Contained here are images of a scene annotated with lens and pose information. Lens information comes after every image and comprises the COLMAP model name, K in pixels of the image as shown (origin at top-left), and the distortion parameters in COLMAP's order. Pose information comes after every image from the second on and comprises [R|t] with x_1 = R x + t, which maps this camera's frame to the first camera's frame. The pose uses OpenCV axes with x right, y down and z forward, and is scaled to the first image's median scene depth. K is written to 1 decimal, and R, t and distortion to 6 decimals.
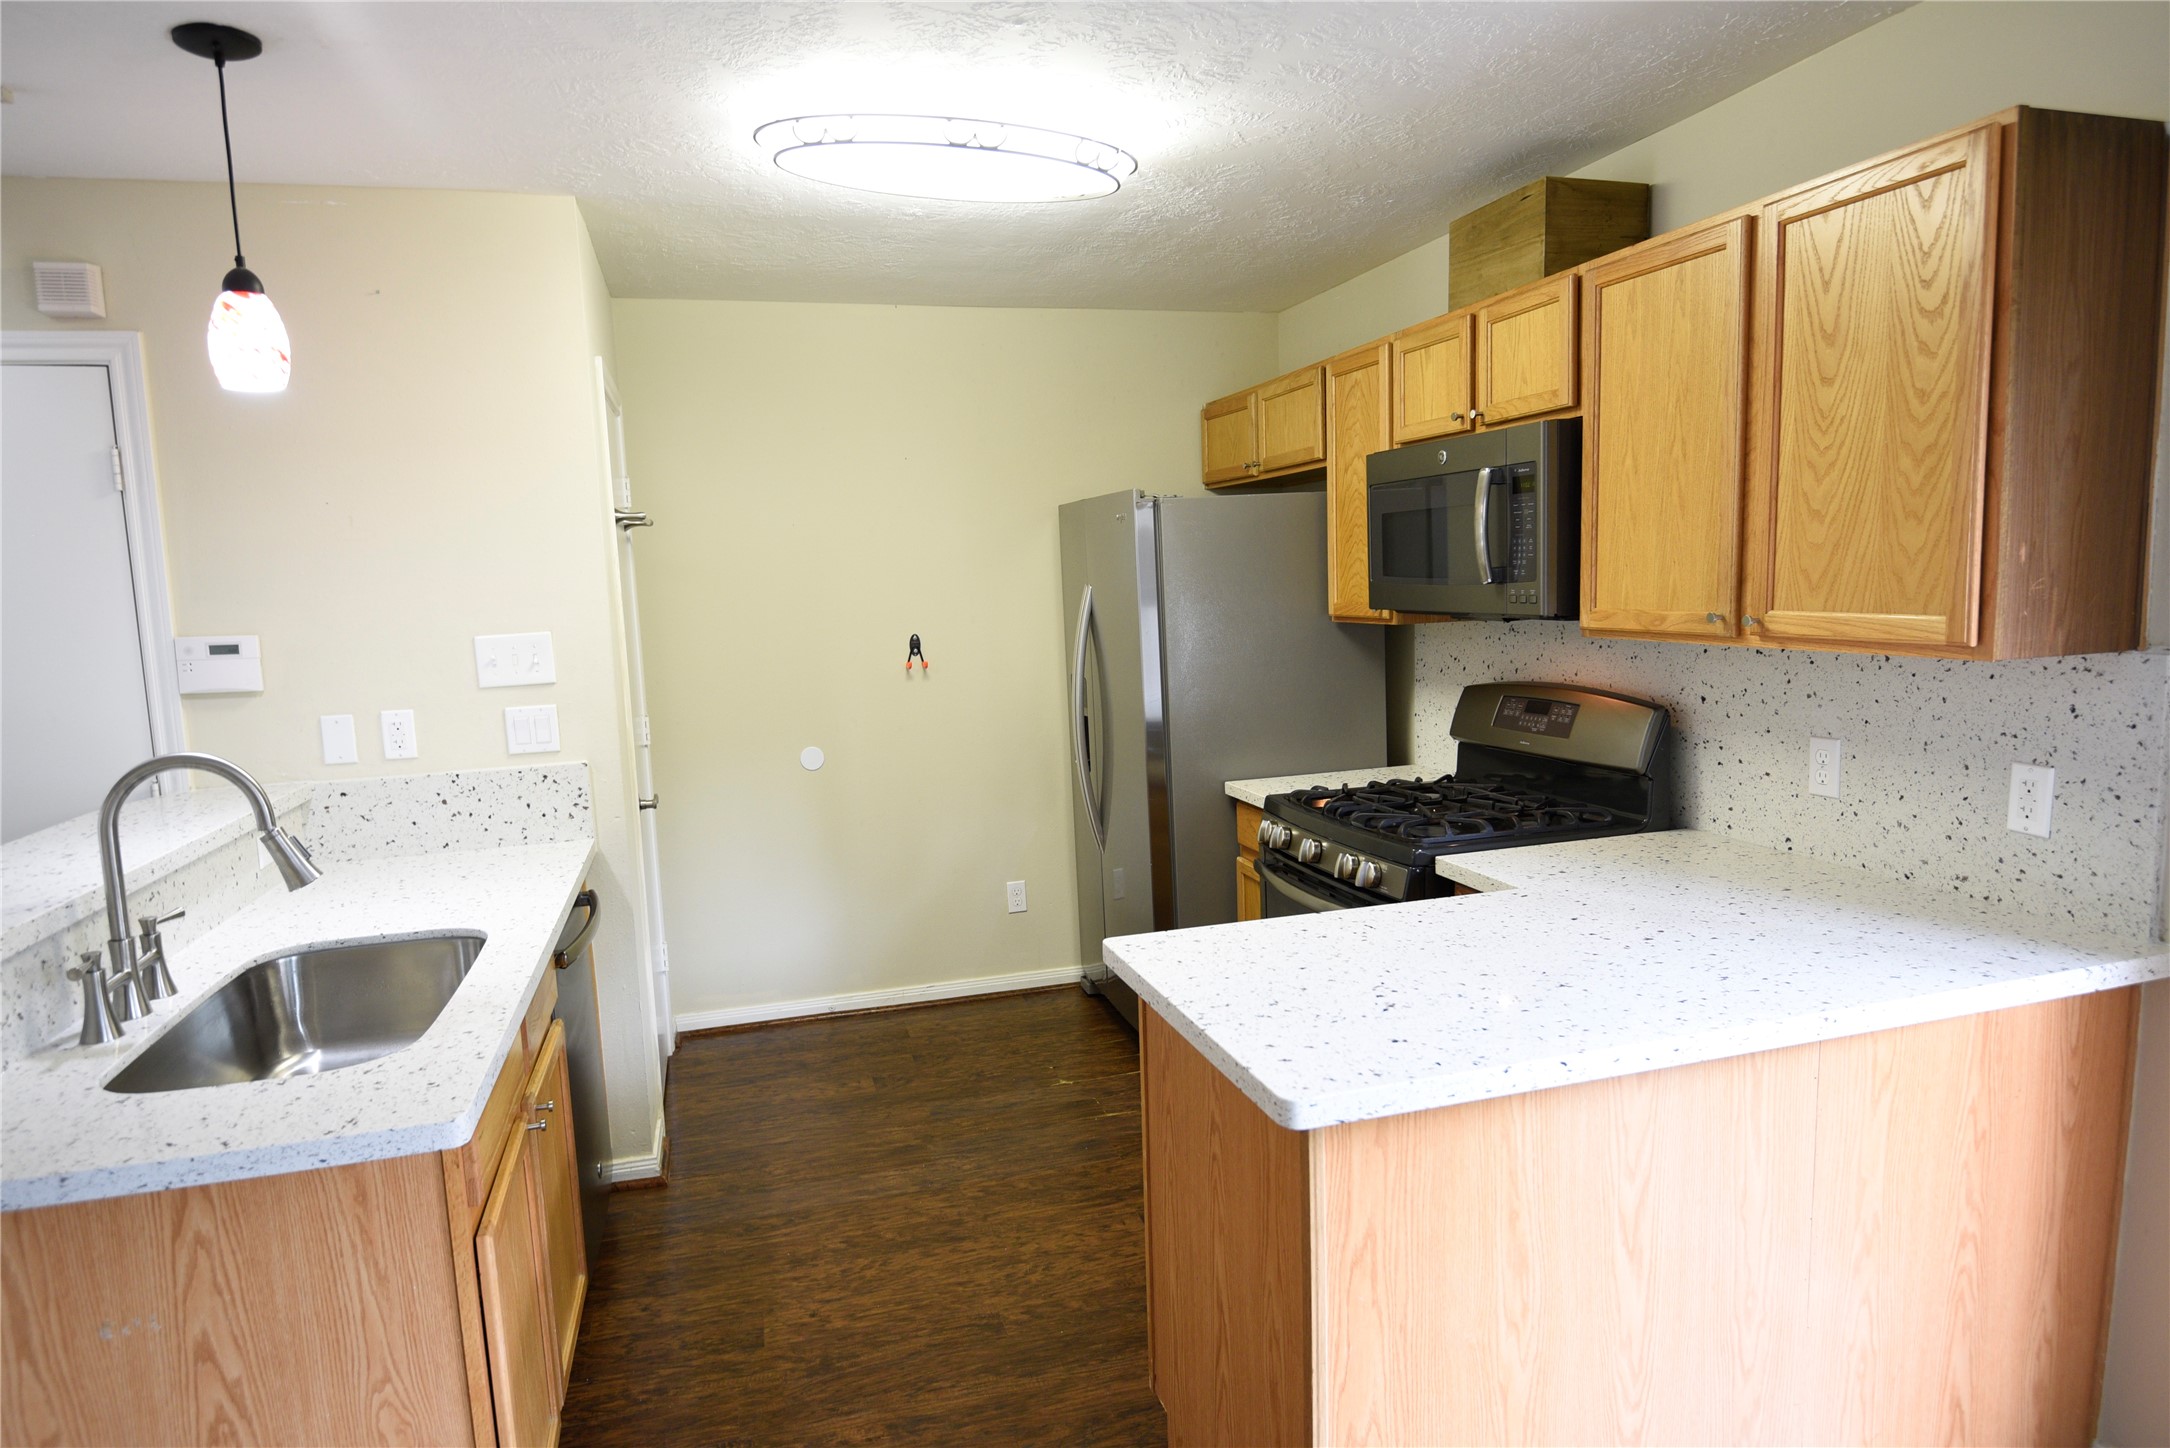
lens RADIAL K [[1231.4, 0, 1085.0], [0, 1231.4, 724.0], [0, 0, 1]] dist [0.000257, -0.014051]
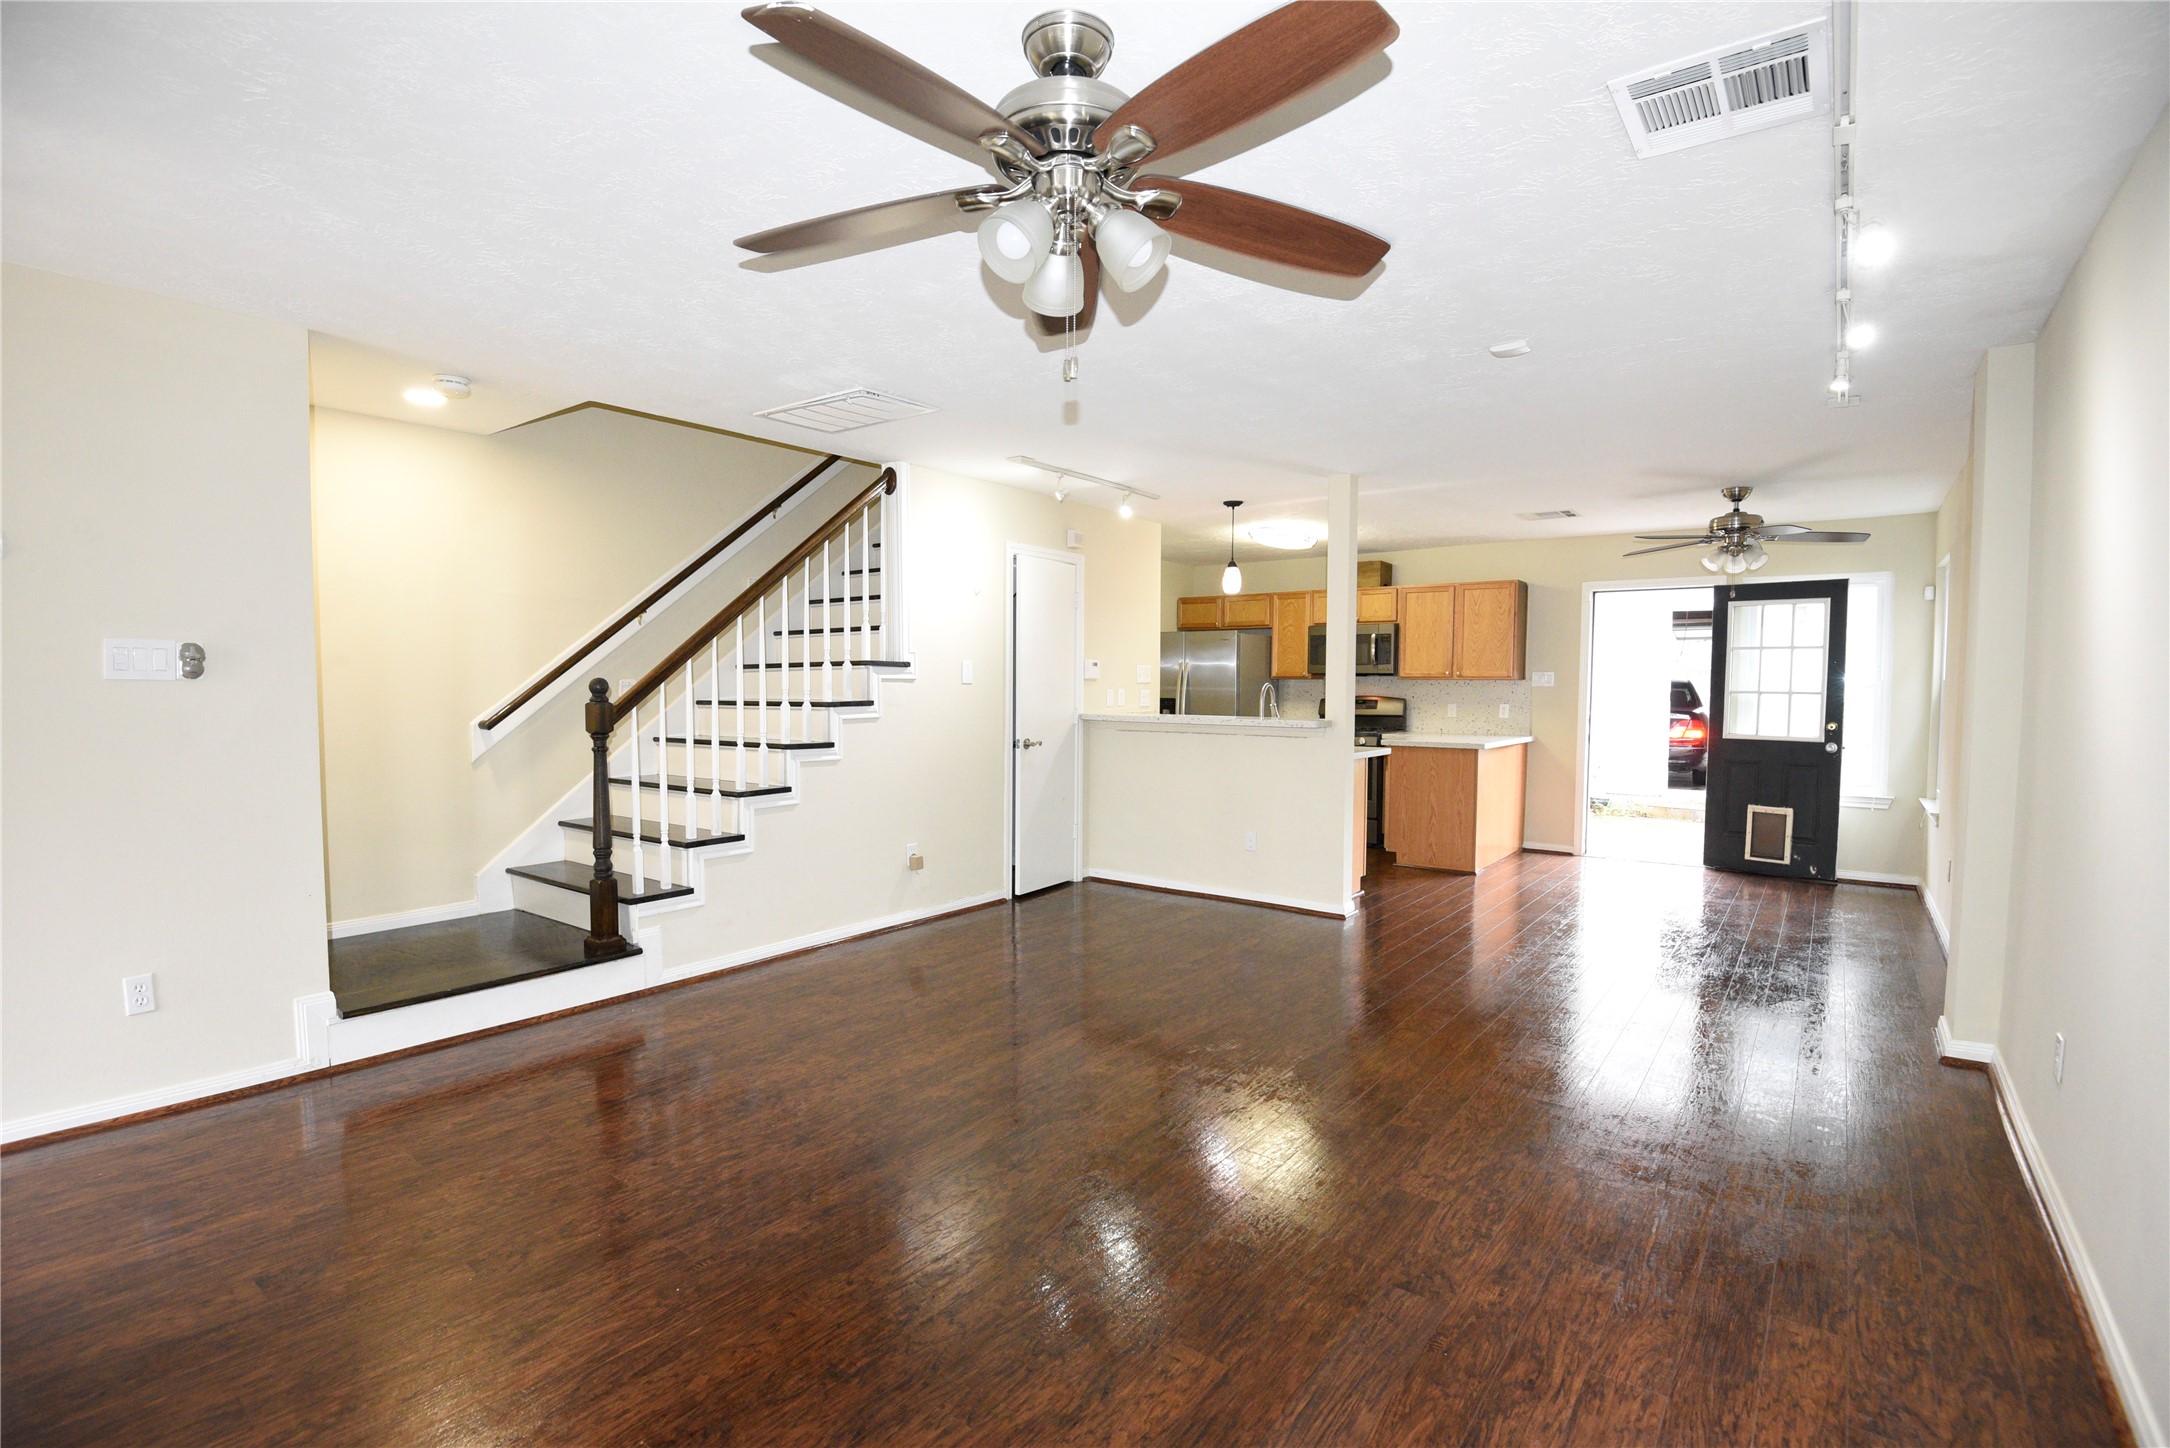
lens RADIAL K [[1008.3, 0, 1085.0], [0, 1008.3, 724.0], [0, 0, 1]] dist [-0.001822, -0.025143]
pose [[0.801326, 0.013861, 0.598067, -2.745813], [0.044317, 0.995609, -0.082454, 0.343910], [-0.596584, 0.092577, 0.797193, -1.109873]]
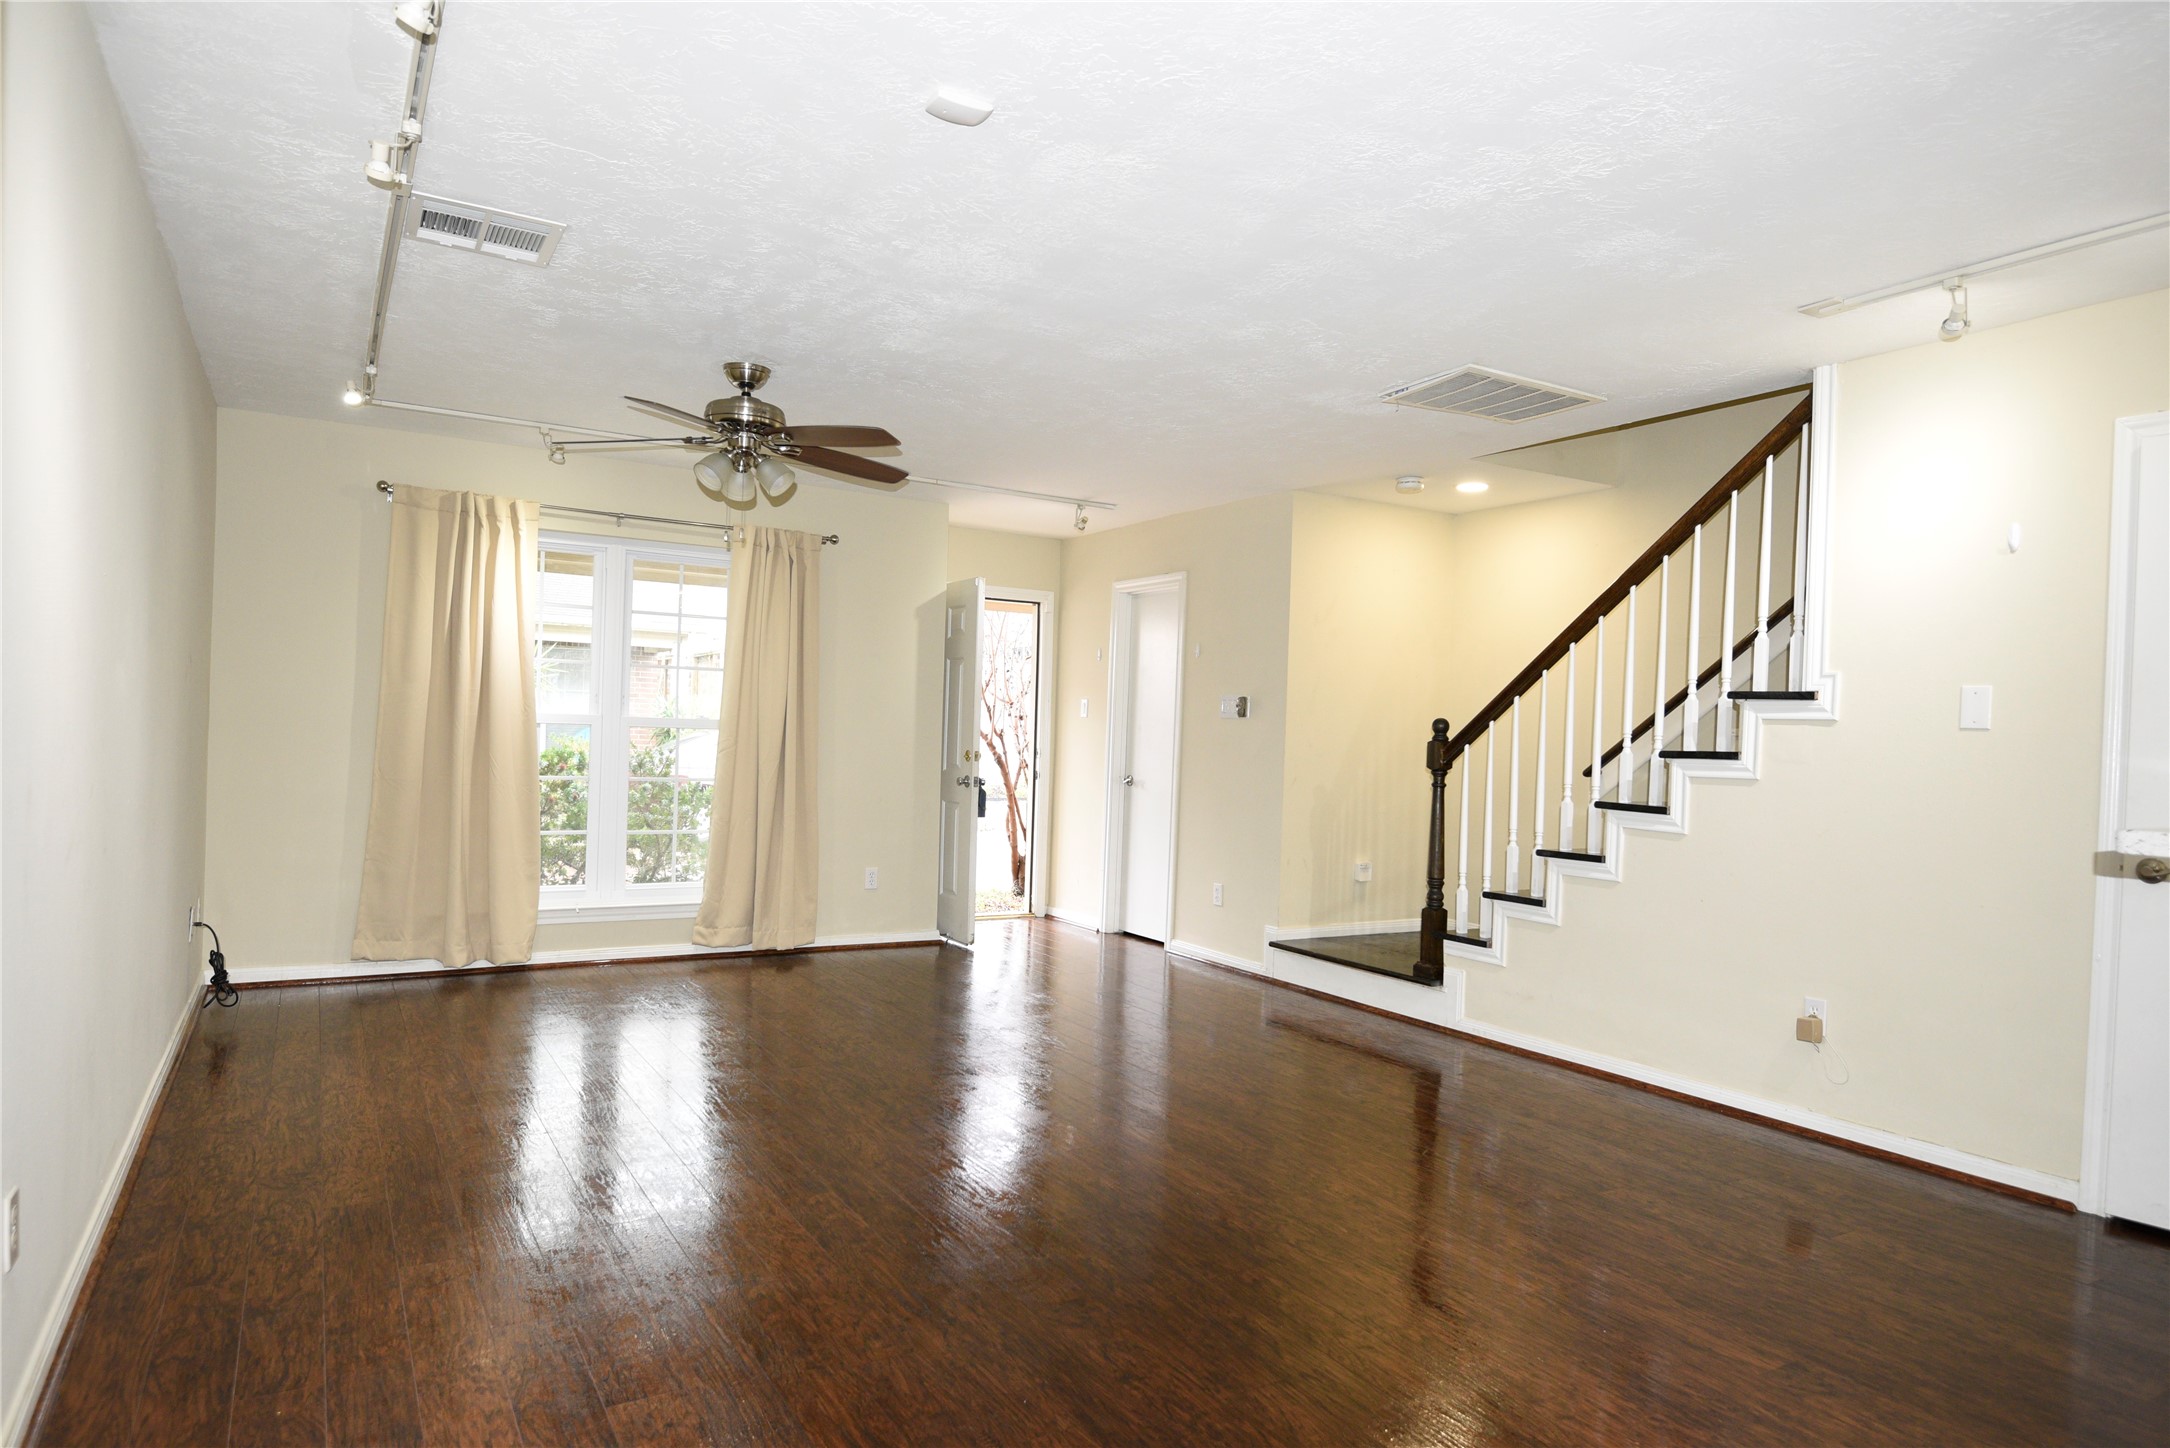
lens RADIAL K [[1236.0, 0, 1078.7], [0, 1236.0, 730.1], [0, 0, 1]] dist [0.002034, -0.015492]
pose [[0.260111, 0.042792, -0.964630, 5.824022], [-0.163289, 0.986578, -0.000265, -0.114305], [0.951672, 0.157583, 0.263607, 1.197920]]
